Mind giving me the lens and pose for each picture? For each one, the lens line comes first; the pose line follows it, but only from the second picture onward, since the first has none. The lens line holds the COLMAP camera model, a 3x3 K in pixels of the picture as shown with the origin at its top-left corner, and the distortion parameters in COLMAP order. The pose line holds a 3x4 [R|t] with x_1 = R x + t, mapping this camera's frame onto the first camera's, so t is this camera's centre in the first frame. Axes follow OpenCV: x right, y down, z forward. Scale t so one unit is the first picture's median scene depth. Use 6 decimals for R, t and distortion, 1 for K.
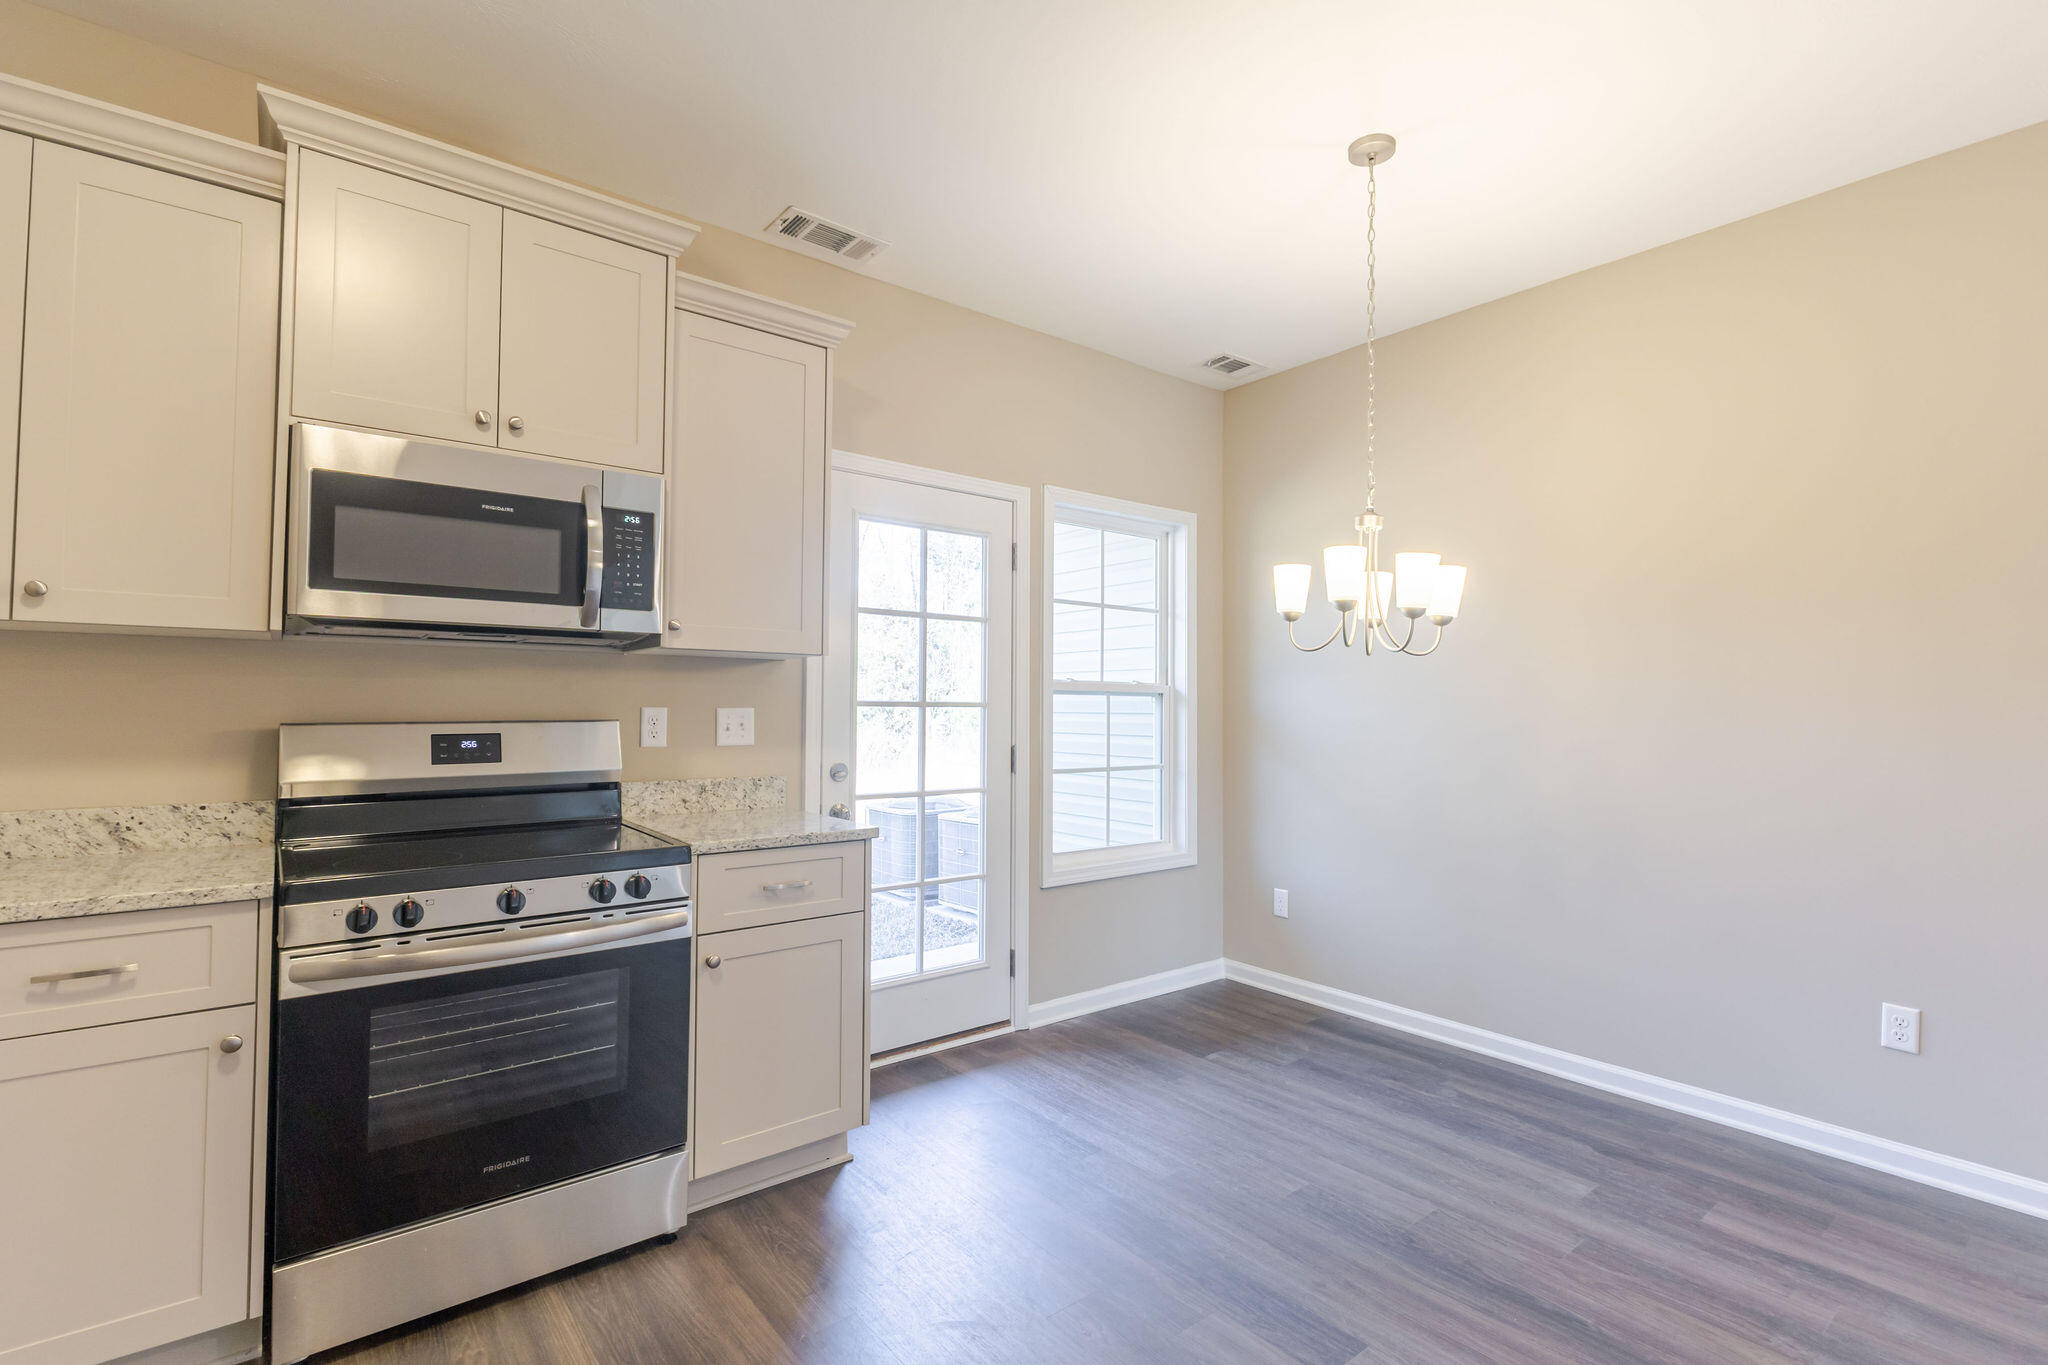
lens RADIAL K [[938.1, 0, 981.3], [0, 938.1, 685.3], [0, 0, 1]] dist [0.005056, -0.003451]
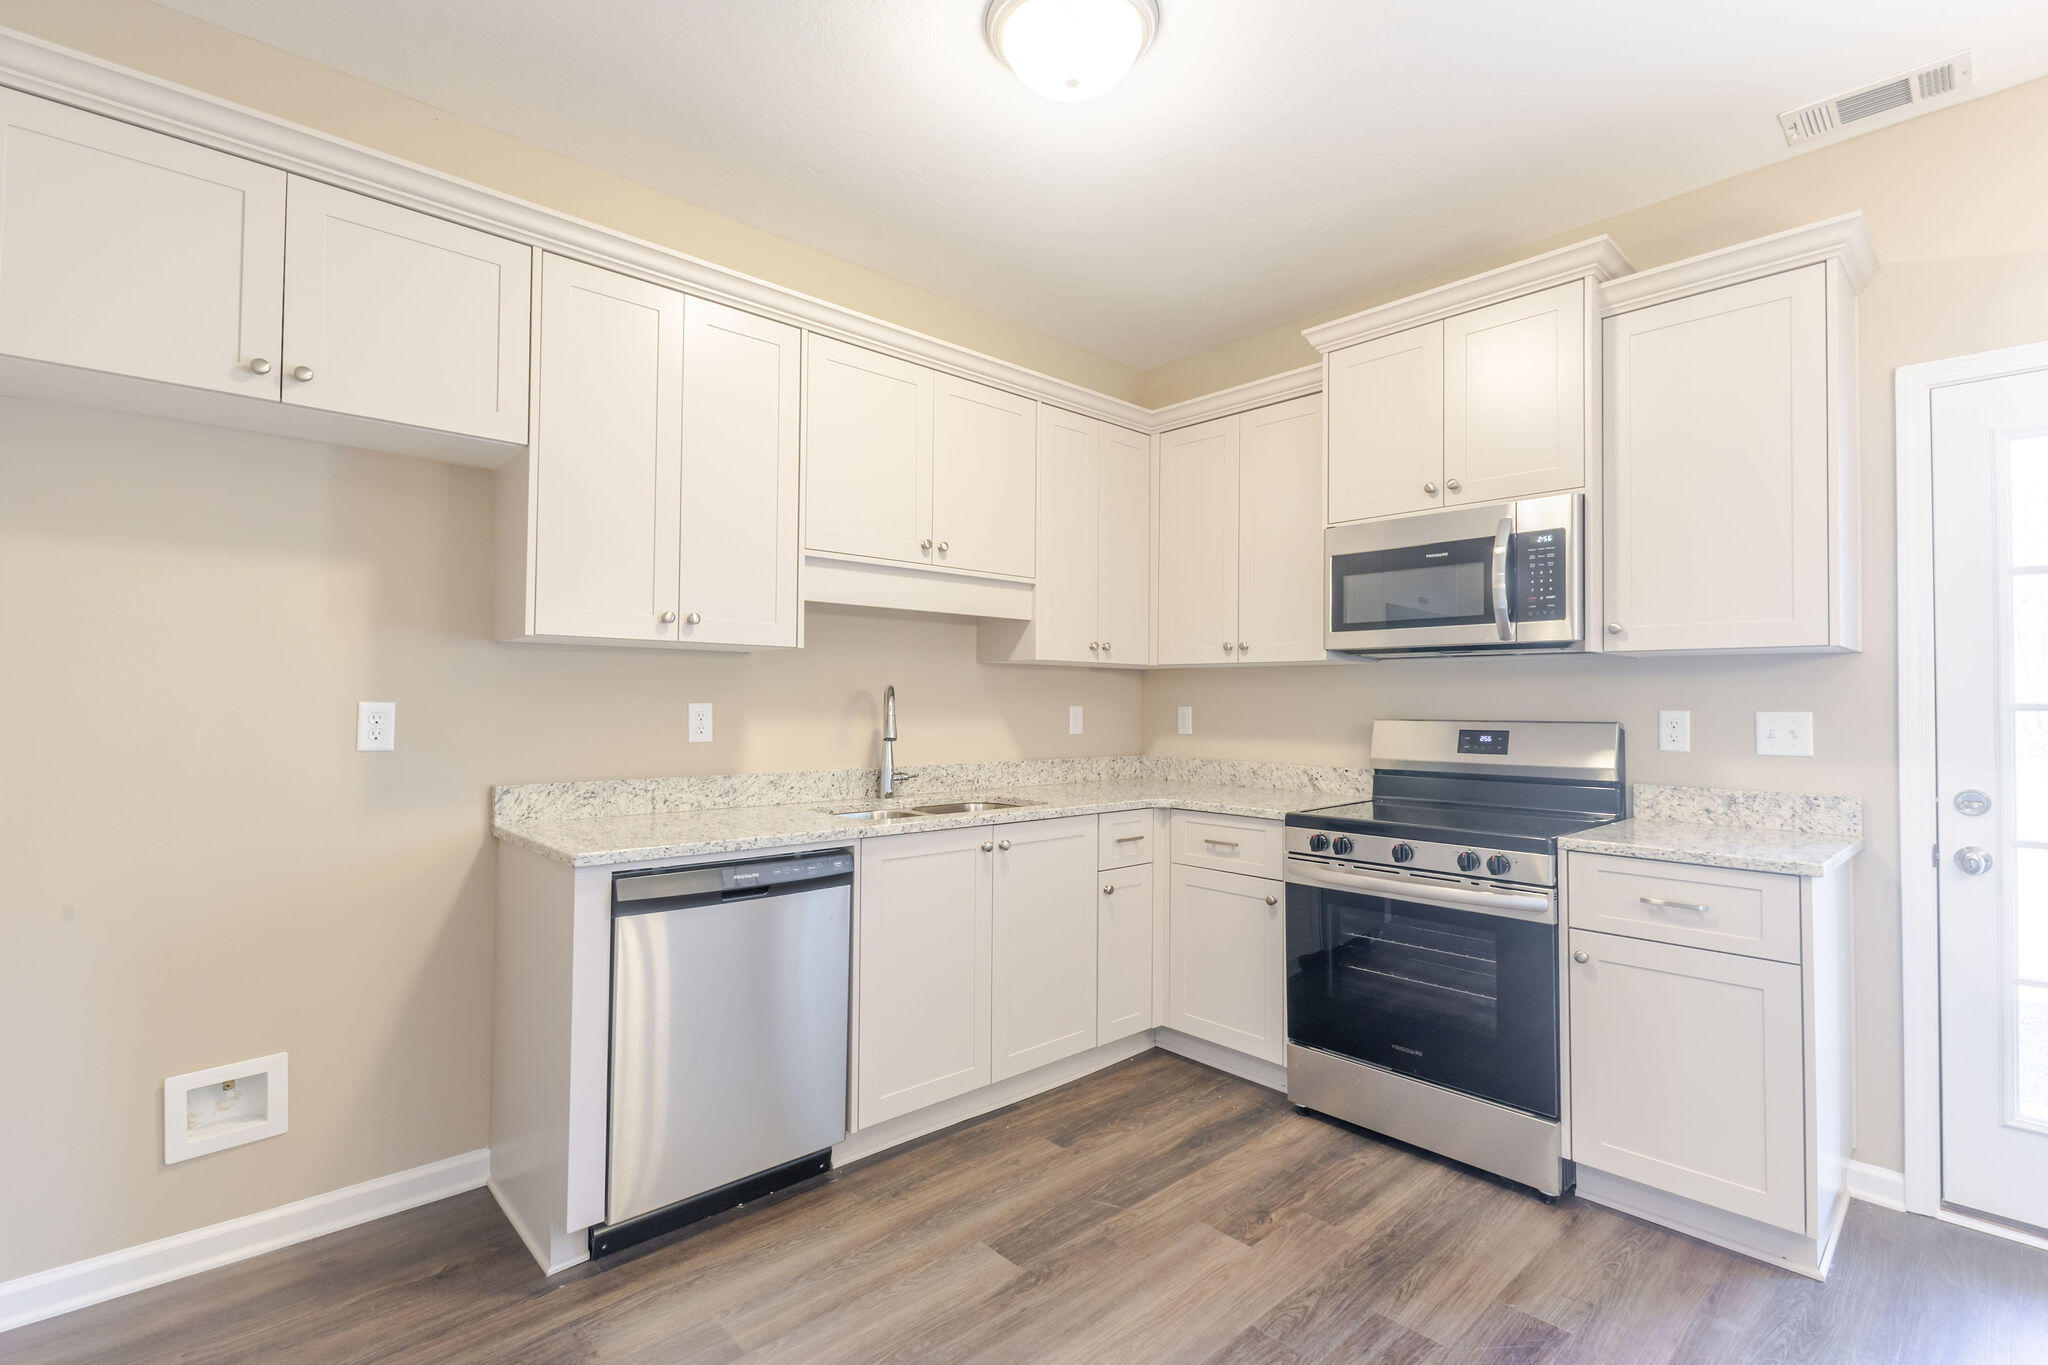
lens RADIAL K [[938.1, 0, 1046.3], [0, 938.1, 684.9], [0, 0, 1]] dist [0.005056, -0.003451]
pose [[0.105983, -0.021782, -0.994129, 0.609926], [0.016153, 0.999666, -0.020181, 0.007140], [0.994237, -0.013919, 0.106300, 0.277918]]
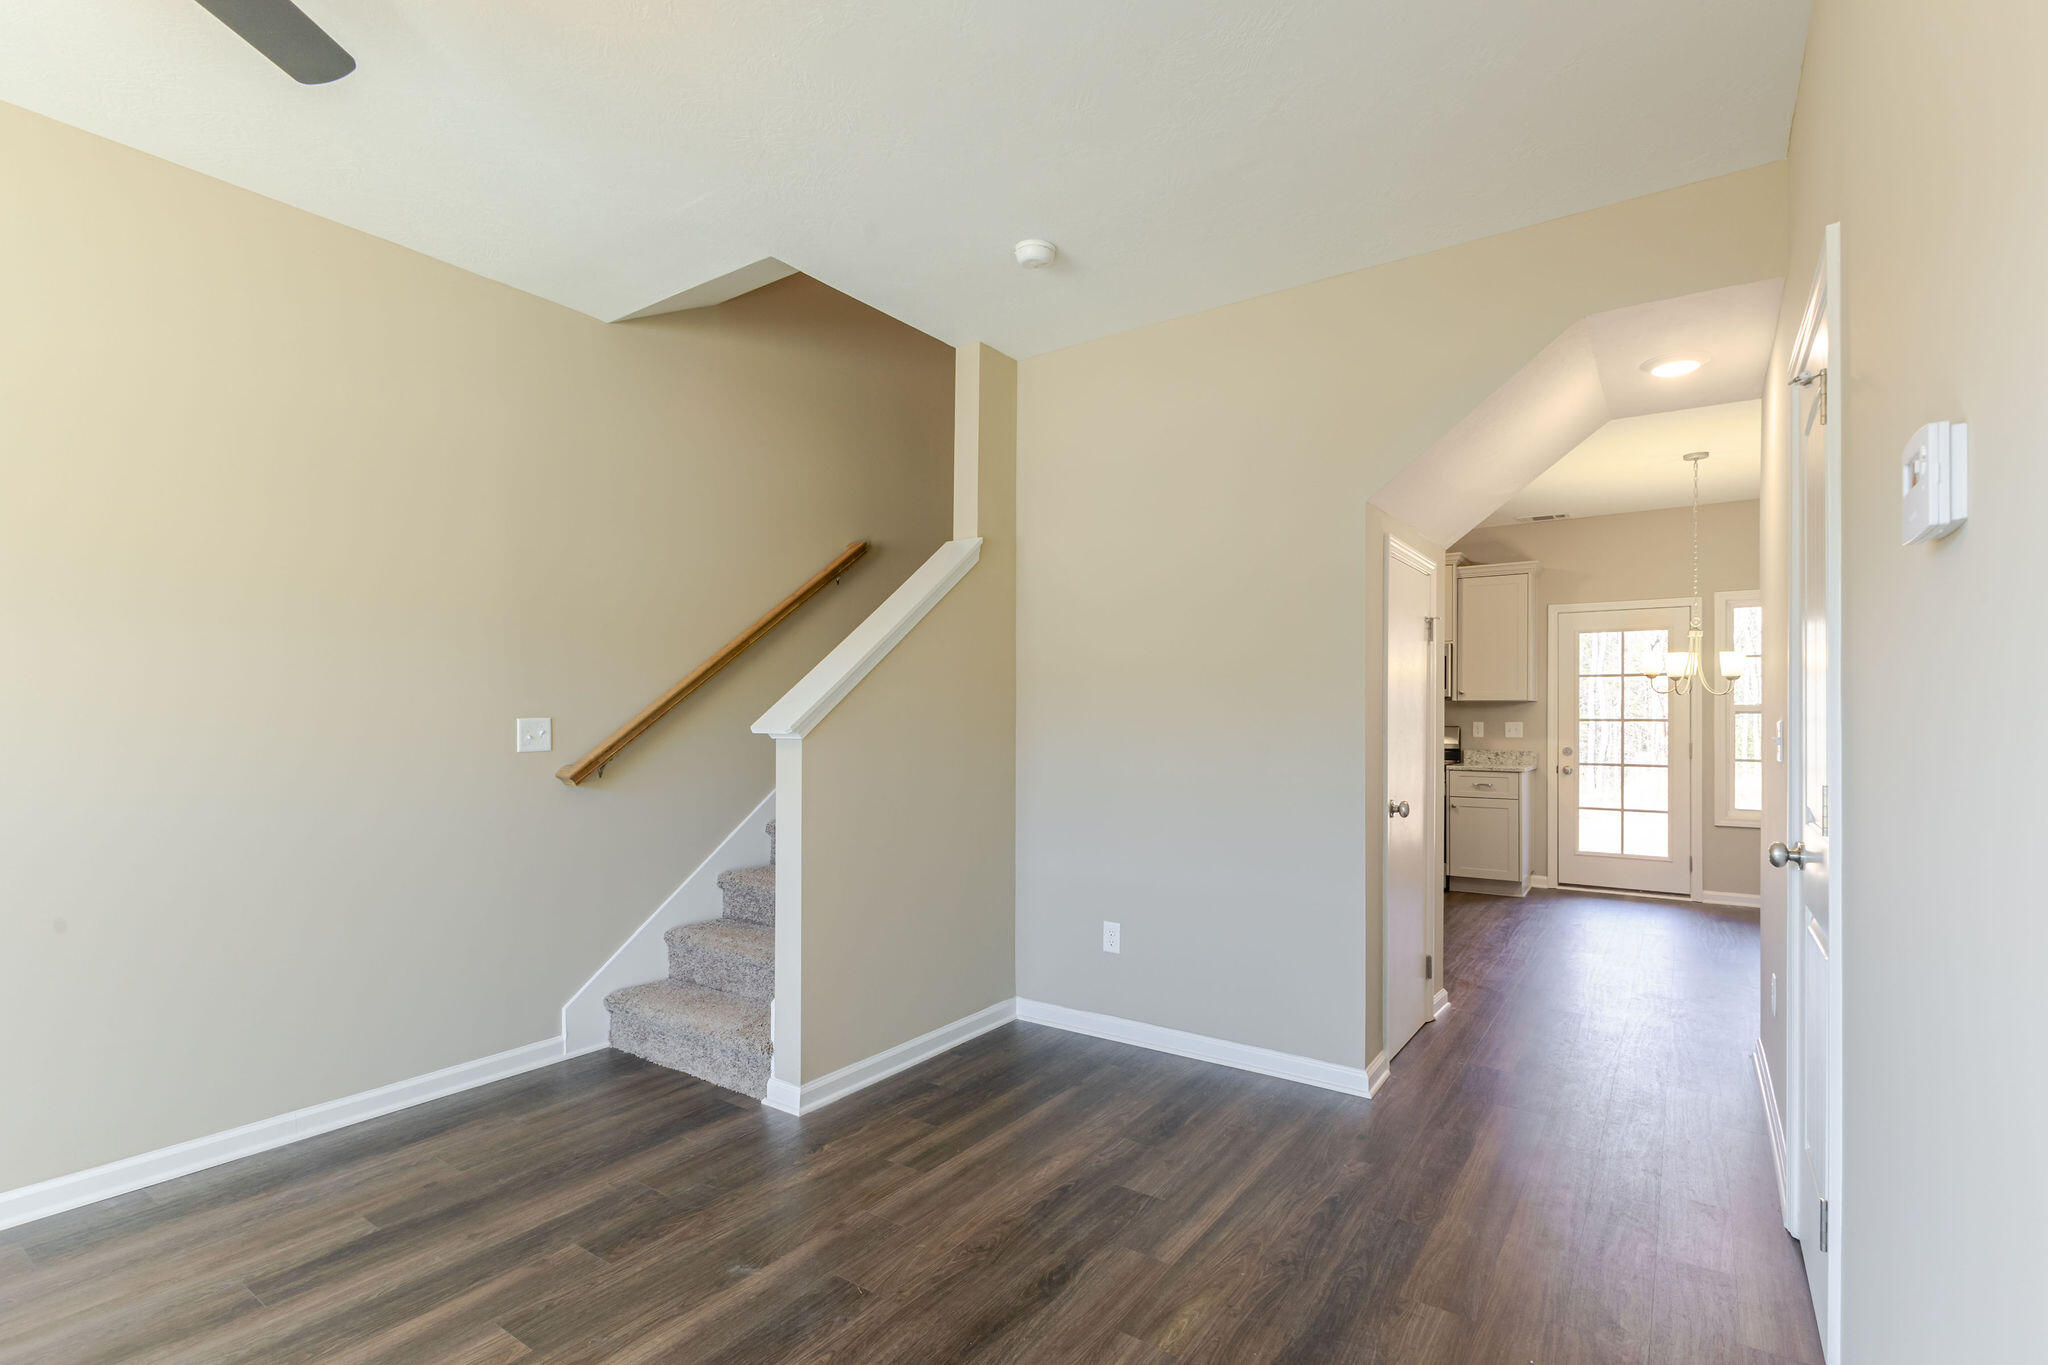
lens RADIAL K [[938.1, 0, 1051.7], [0, 938.1, 721.5], [0, 0, 1]] dist [0.005056, -0.003451]
pose [[0.317004, -0.001653, -0.948423, 1.921202], [0.019043, 0.999808, 0.004623, -0.012316], [0.948233, -0.019526, 0.316975, -1.033696]]
